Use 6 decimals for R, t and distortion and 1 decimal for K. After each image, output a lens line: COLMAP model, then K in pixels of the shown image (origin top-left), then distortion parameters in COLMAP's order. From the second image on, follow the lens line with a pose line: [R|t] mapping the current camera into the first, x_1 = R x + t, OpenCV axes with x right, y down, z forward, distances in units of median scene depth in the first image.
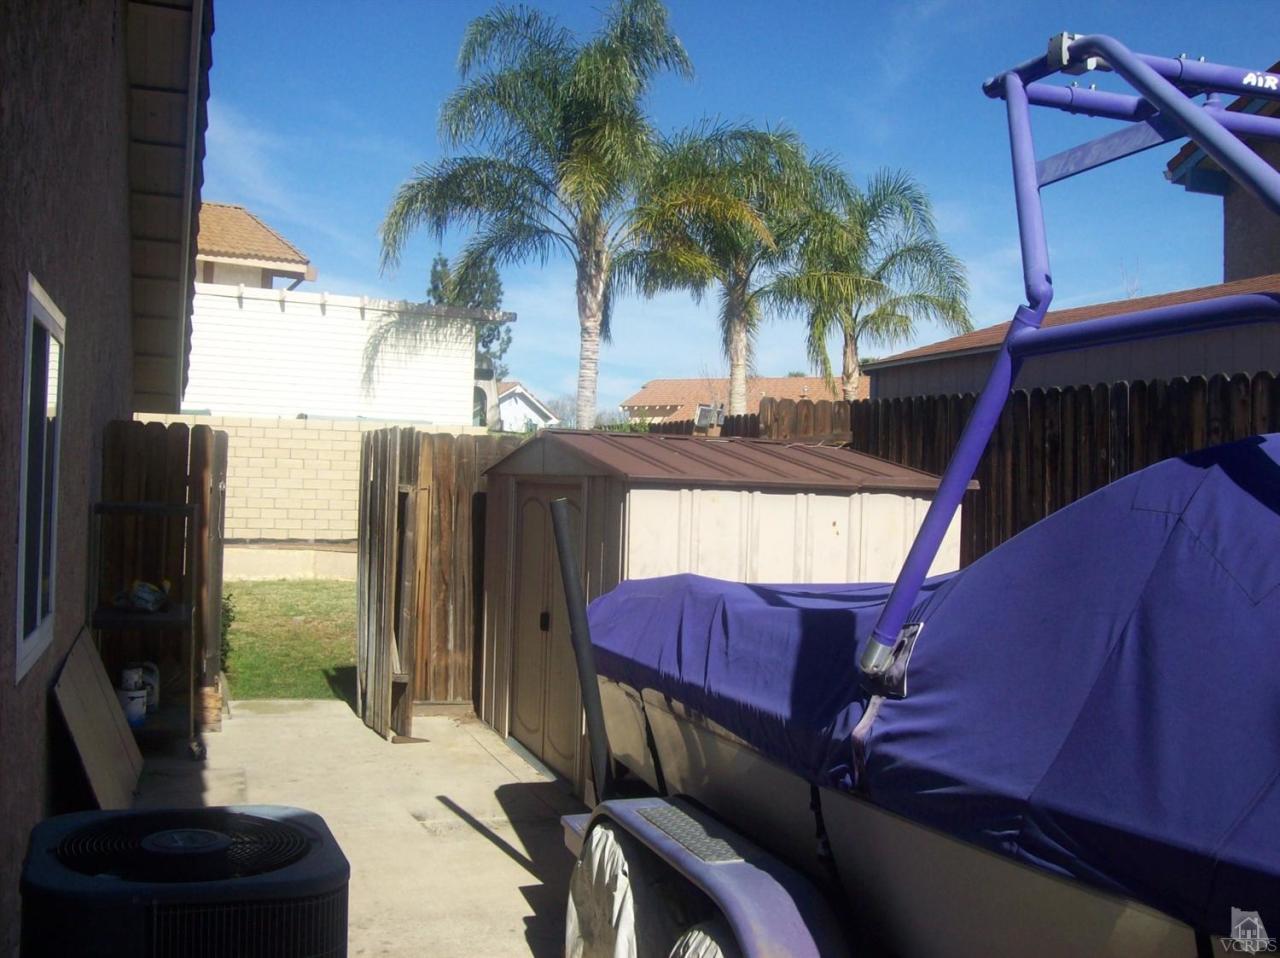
lens RADIAL K [[1353.2, 0, 641.4], [0, 1353.2, 476.2], [0, 0, 1]] dist [-0.122435, 0.000000]
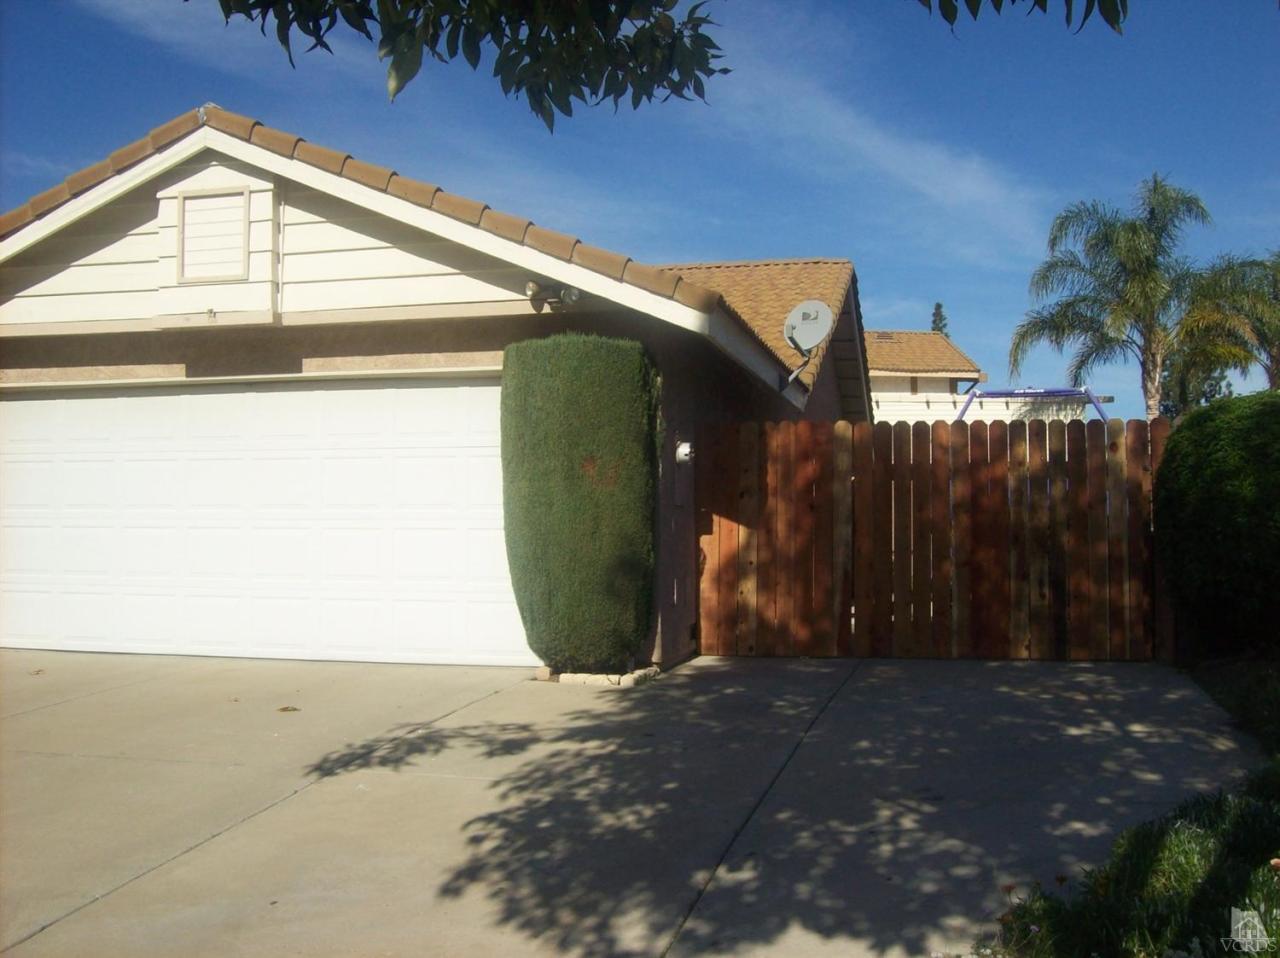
lens RADIAL K [[1353.2, 0, 640.6], [0, 1353.2, 477.5], [0, 0, 1]] dist [-0.122435, 0.000000]
pose [[0.844149, -0.058298, -0.532930, 0.220813], [0.033357, 0.997855, -0.056320, 0.028112], [0.535070, 0.029765, 0.844283, -0.449810]]
